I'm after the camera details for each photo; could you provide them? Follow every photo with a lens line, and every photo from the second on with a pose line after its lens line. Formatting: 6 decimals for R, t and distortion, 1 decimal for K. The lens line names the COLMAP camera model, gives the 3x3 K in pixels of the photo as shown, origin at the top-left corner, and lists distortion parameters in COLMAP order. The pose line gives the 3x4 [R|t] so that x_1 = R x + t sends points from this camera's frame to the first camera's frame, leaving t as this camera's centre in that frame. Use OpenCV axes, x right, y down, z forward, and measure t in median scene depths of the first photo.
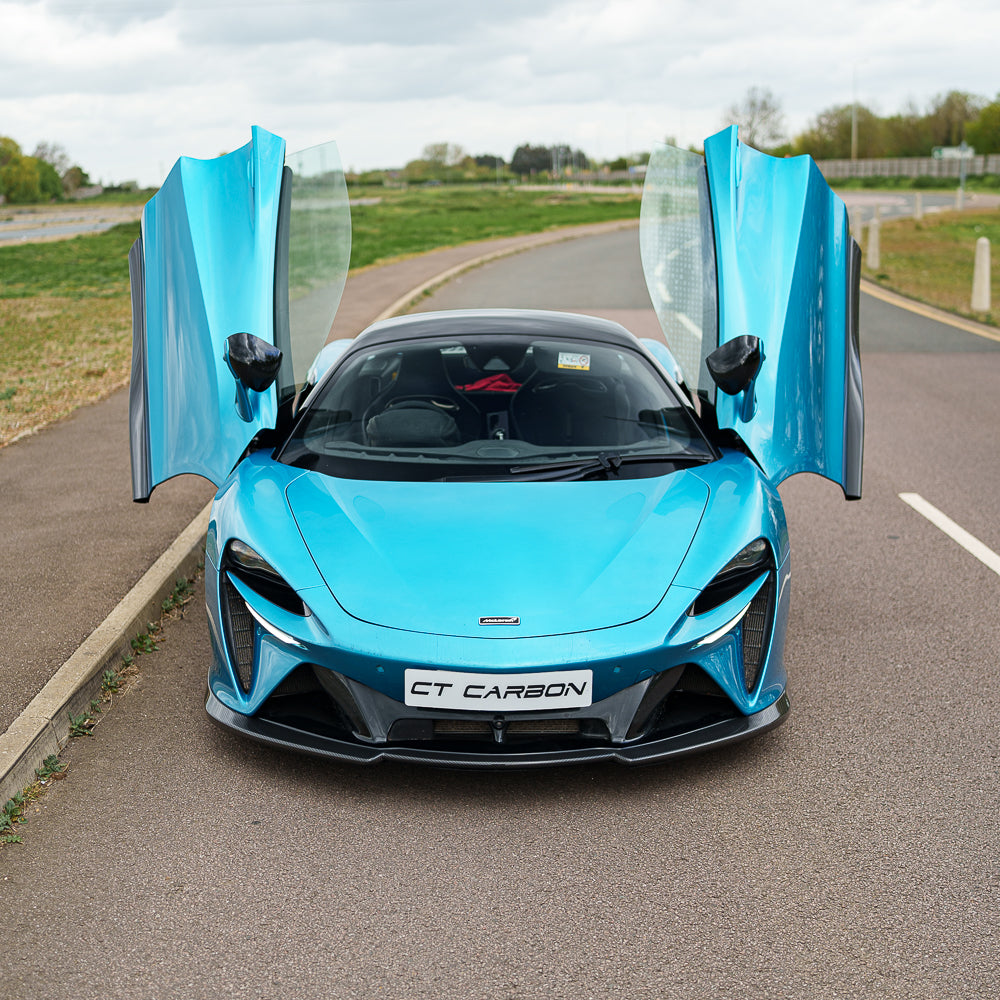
lens RADIAL K [[1422.3, 0, 500.0], [0, 1422.3, 500.0], [0, 0, 1]] dist [-0.012767, 0.024673]
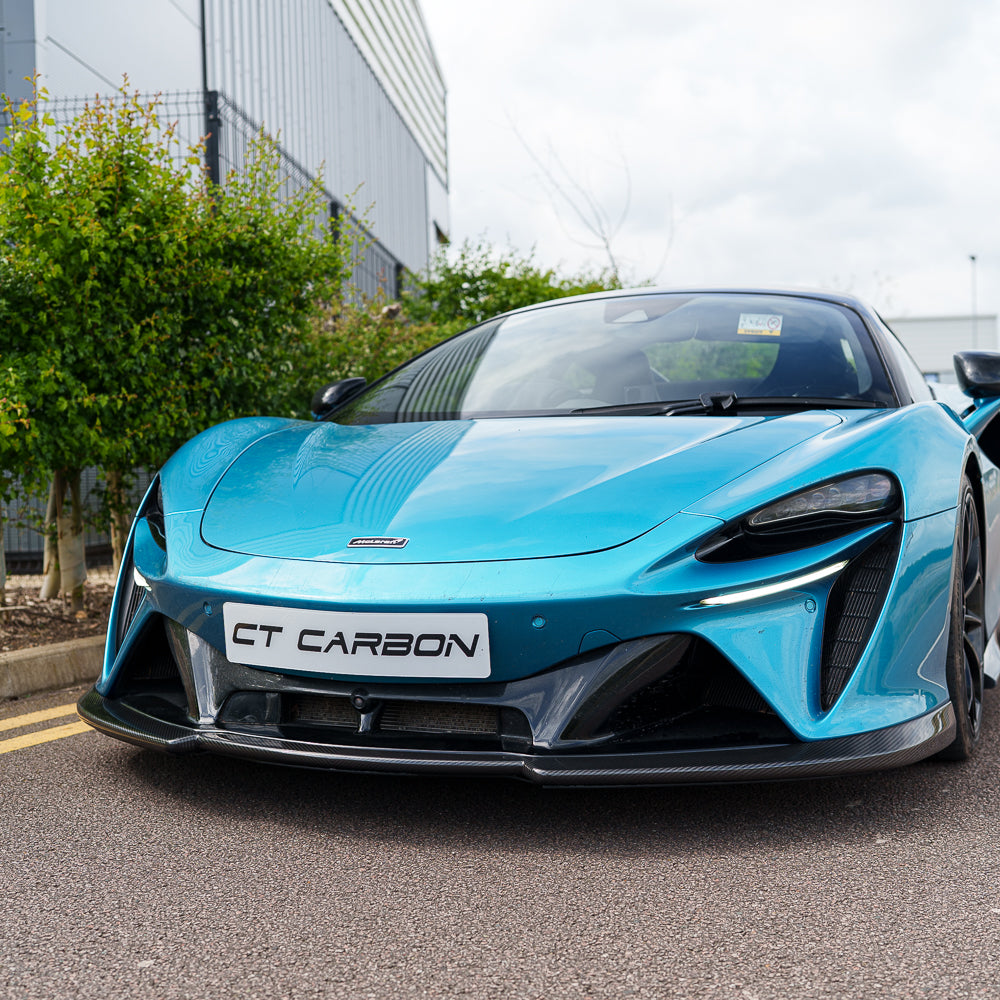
lens RADIAL K [[1422.3, 0, 500.0], [0, 1422.3, 500.0], [0, 0, 1]] dist [-0.012767, 0.024673]
pose [[0.920199, -0.000666, -0.391450, 0.308411], [-0.068480, 0.984304, -0.162654, 0.169972], [0.385414, 0.176481, 0.905710, 0.441526]]
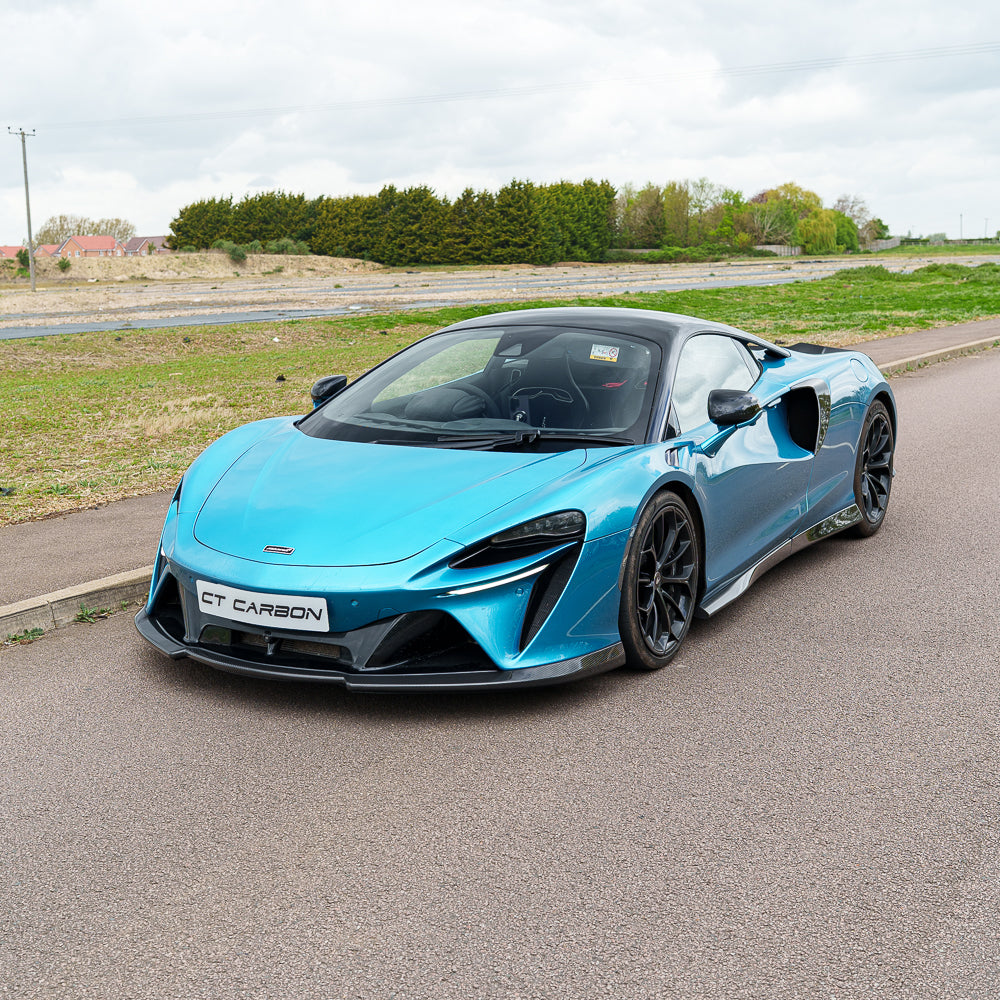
lens RADIAL K [[1422.3, 0, 500.0], [0, 1422.3, 500.0], [0, 0, 1]] dist [-0.012767, 0.024673]
pose [[0.866876, 0.077933, -0.492395, 0.733464], [-0.094646, 0.995470, -0.009070, 0.038695], [0.489457, 0.054466, 0.870325, 0.082014]]
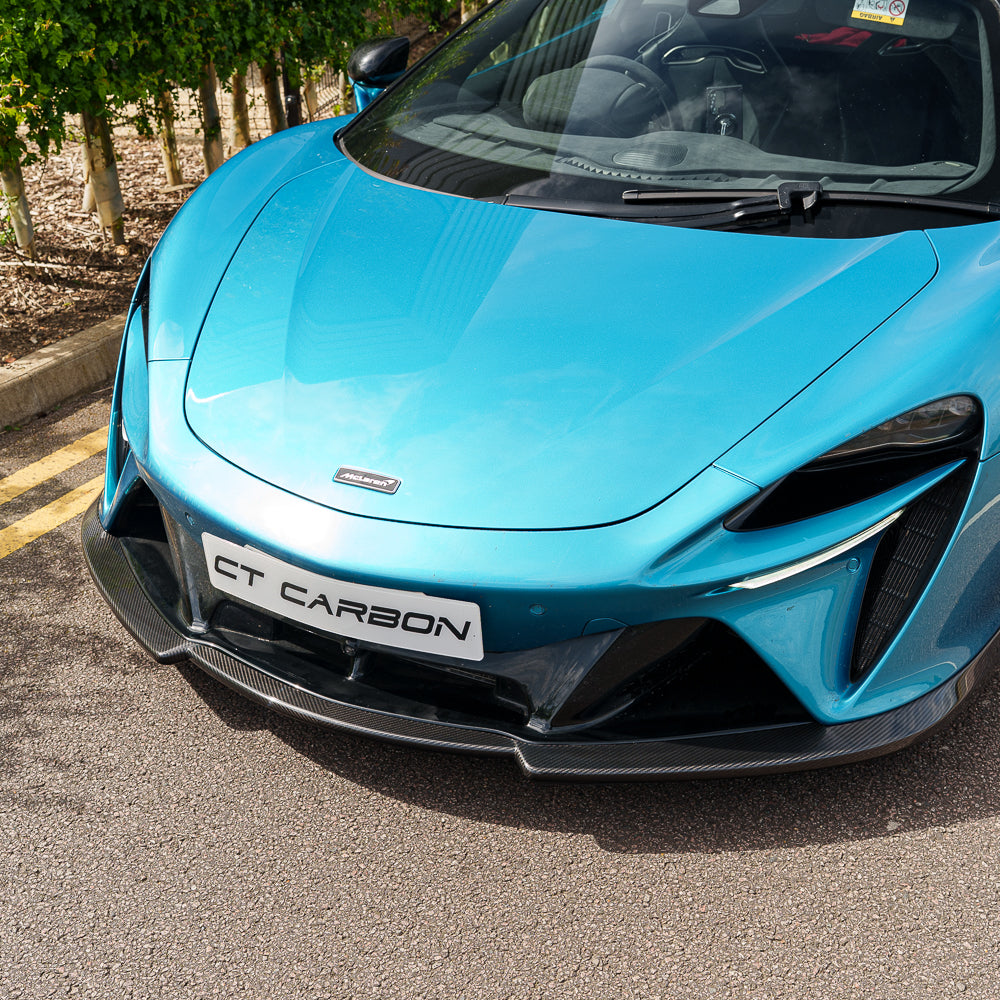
lens RADIAL K [[1438.2, 0, 530.7], [0, 1438.2, 498.6], [0, 0, 1]] dist [-0.012544, 0.007935]
pose [[0.889794, 0.202153, -0.409146, 0.301107], [-0.093781, 0.958401, 0.269581, -0.070908], [0.446623, -0.201501, 0.871737, 0.533711]]
